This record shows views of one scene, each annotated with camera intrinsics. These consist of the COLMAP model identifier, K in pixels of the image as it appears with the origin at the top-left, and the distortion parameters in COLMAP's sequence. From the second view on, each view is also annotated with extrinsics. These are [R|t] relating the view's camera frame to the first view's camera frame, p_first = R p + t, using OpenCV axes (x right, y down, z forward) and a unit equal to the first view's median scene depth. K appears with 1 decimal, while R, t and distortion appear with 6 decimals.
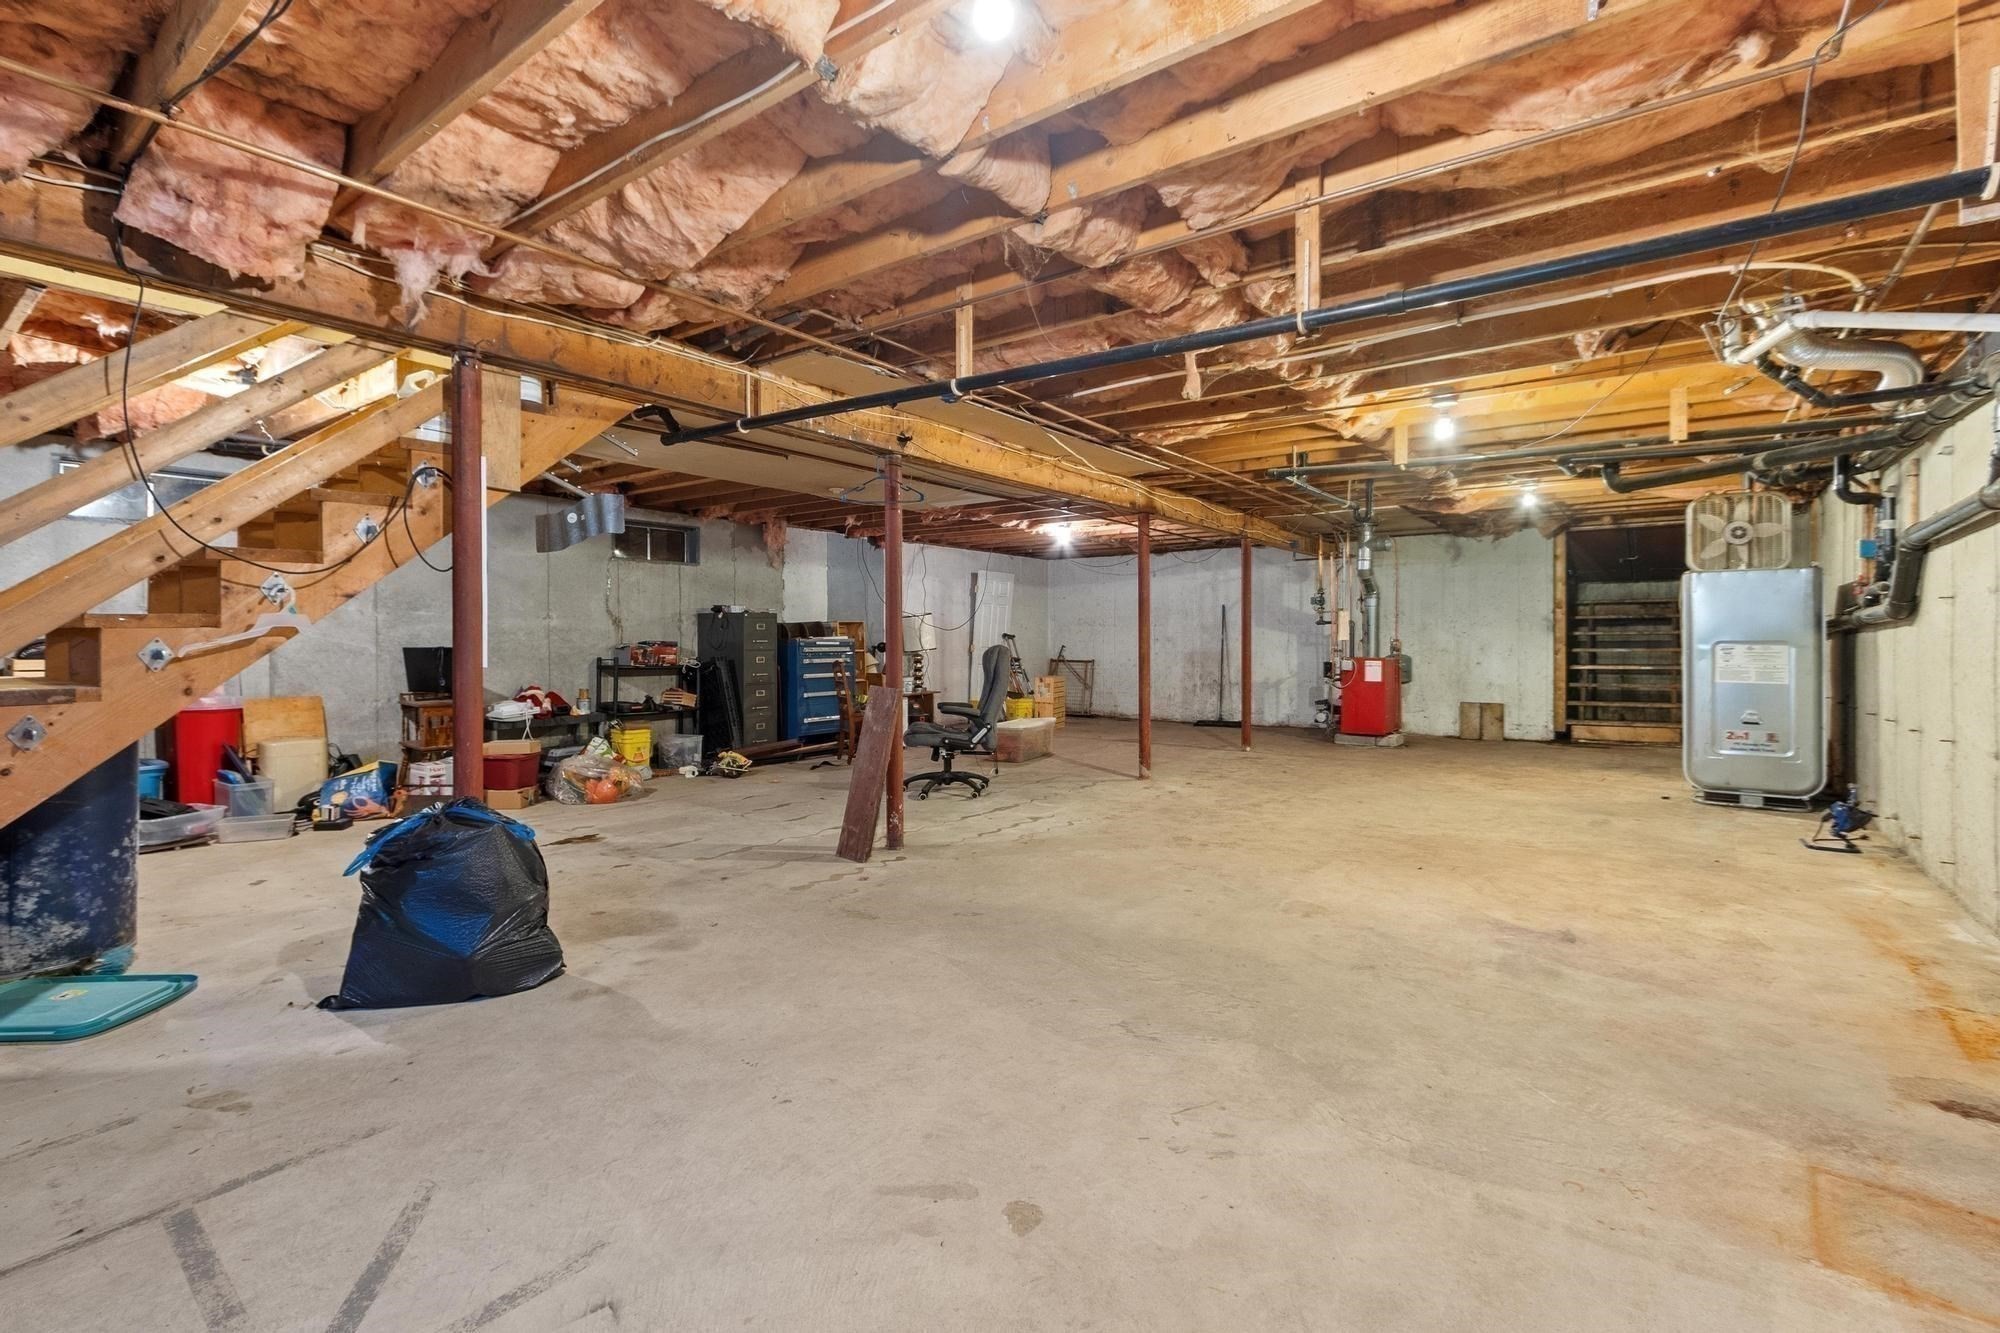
lens RADIAL K [[881.0, 0, 990.0], [0, 881.0, 654.1], [0, 0, 1]] dist [0.000812, 0.000019]
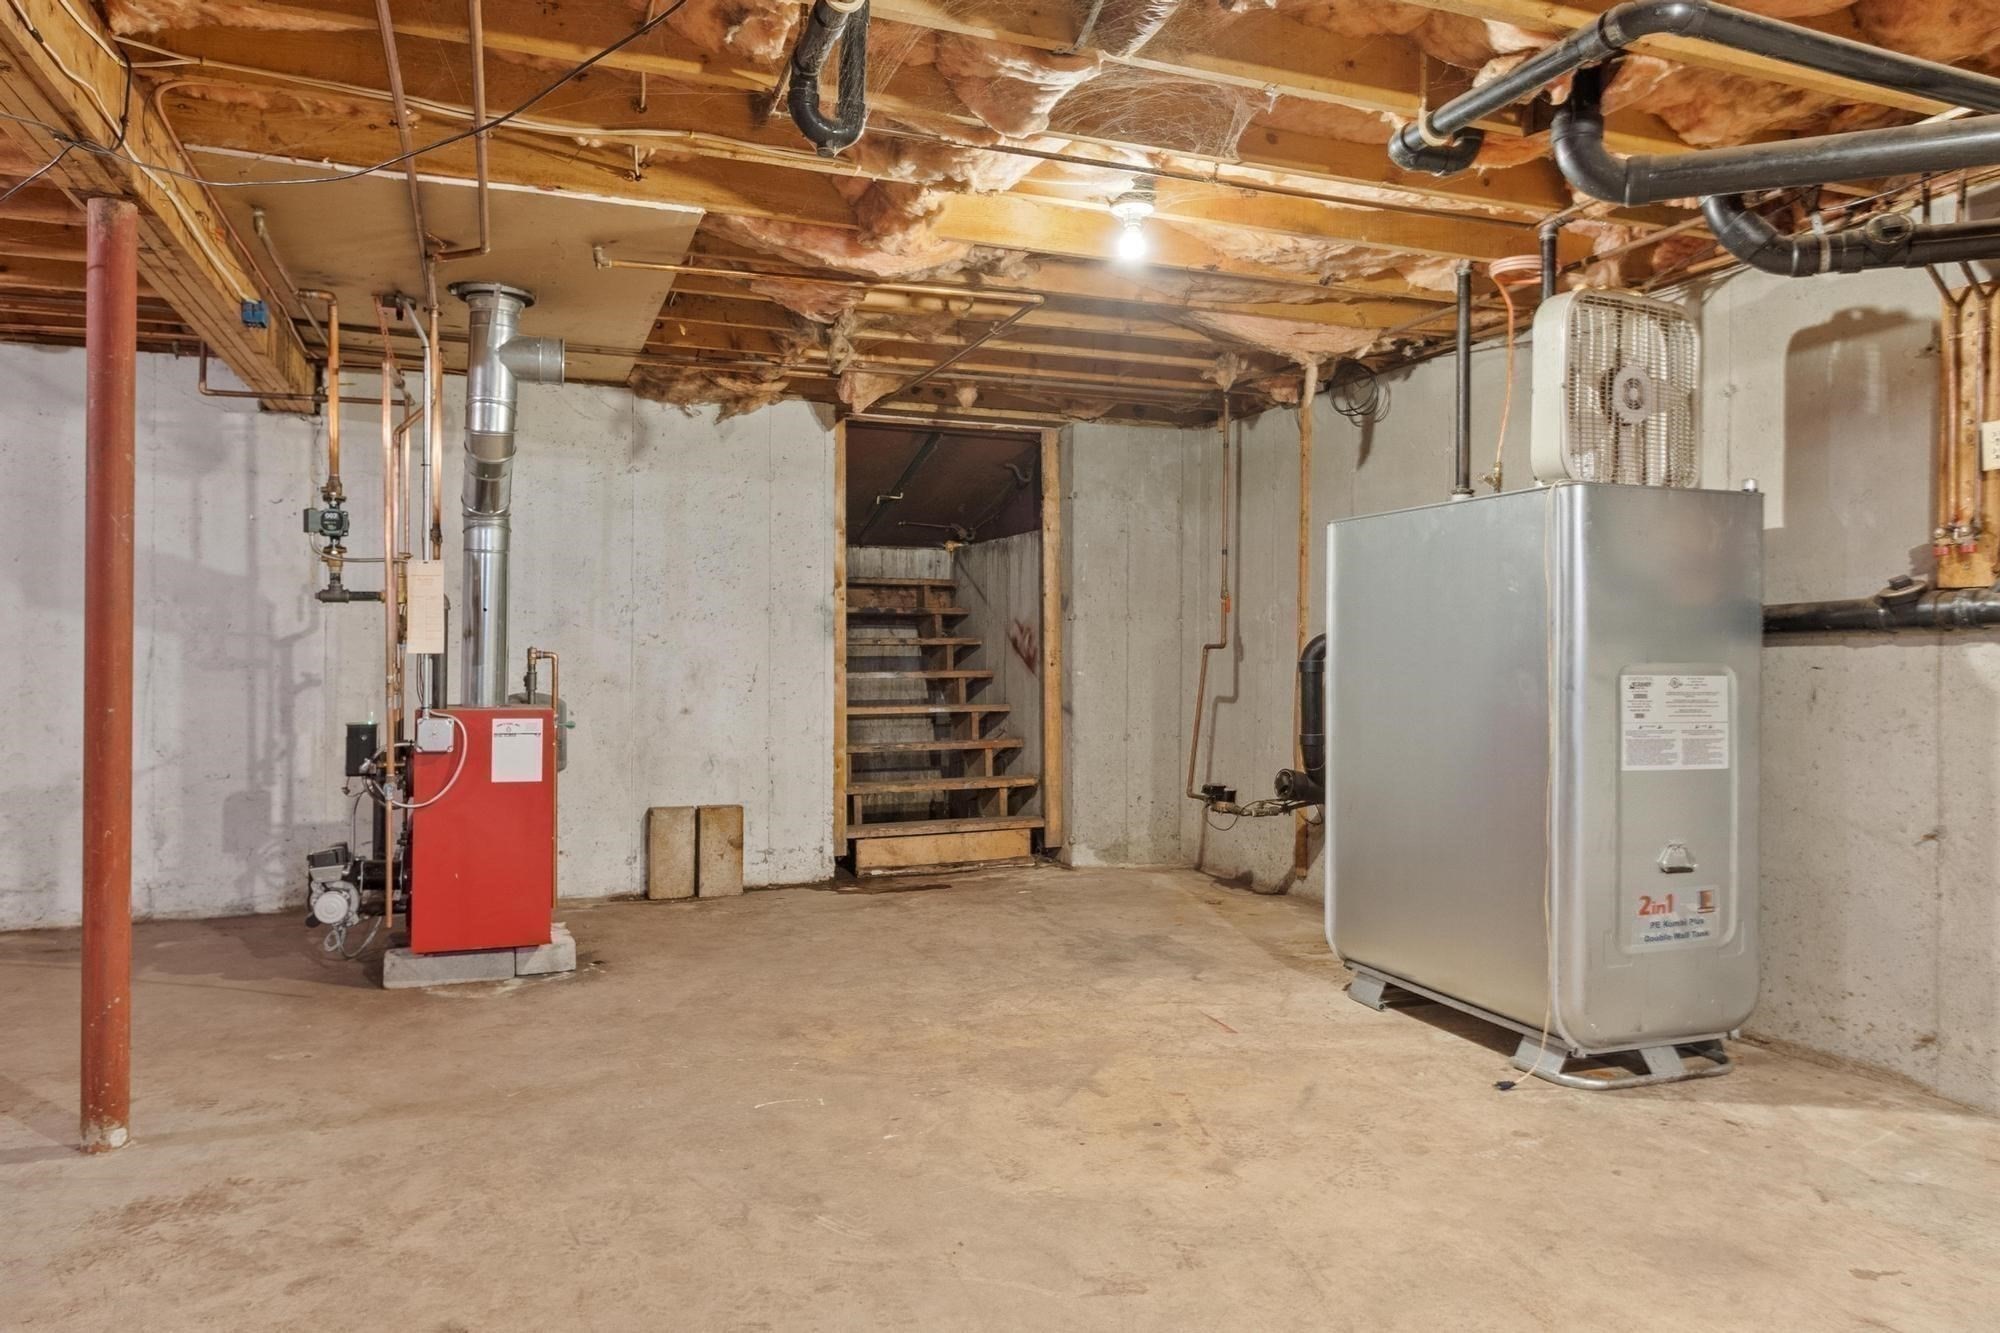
lens RADIAL K [[1324.6, 0, 999.8], [0, 1324.6, 644.7], [0, 0, 1]] dist [-0.001357, -0.000504]
pose [[0.536166, 0.010002, 0.844054, 0.114658], [0.006294, 0.999855, -0.015846, -0.009914], [-0.844089, 0.013809, 0.536025, 0.565246]]
